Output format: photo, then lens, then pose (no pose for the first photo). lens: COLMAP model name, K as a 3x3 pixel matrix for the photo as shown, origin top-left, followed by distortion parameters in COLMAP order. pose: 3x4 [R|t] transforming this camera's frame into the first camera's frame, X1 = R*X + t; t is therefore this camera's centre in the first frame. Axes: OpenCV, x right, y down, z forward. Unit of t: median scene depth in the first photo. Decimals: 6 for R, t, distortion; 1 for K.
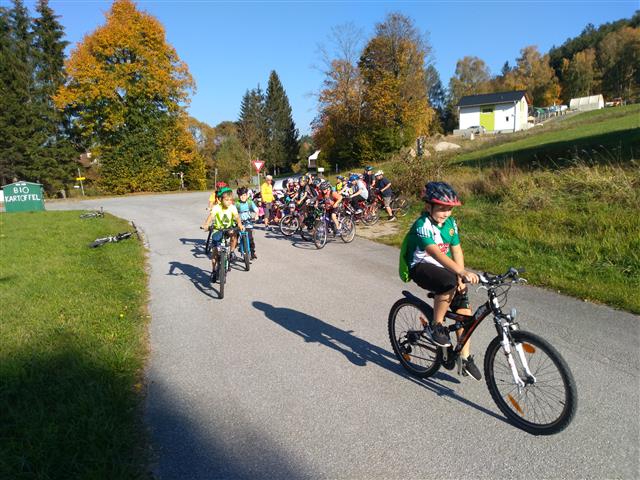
lens RADIAL K [[481.0, 0, 320.0], [0, 481.0, 240.0], [0, 0, 1]] dist [0.004479, -0.013844]
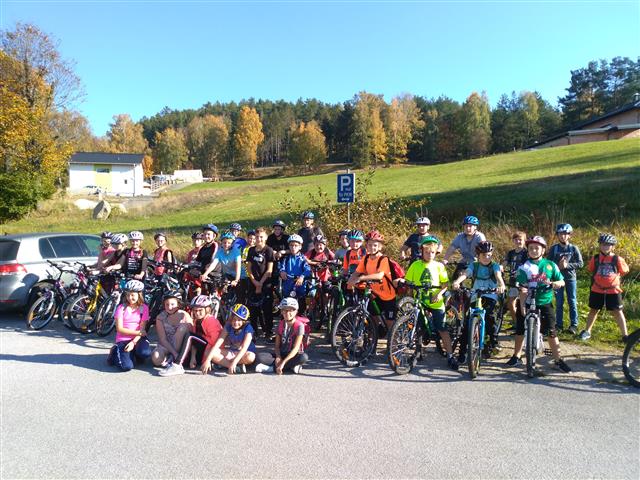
lens RADIAL K [[481.0, 0, 320.0], [0, 481.0, 240.0], [0, 0, 1]] dist [0.004479, -0.013844]
pose [[0.652700, 0.015505, 0.757458, -0.149413], [0.093641, 0.990473, -0.100964, -0.027184], [-0.751808, 0.136828, 0.645030, 0.304997]]
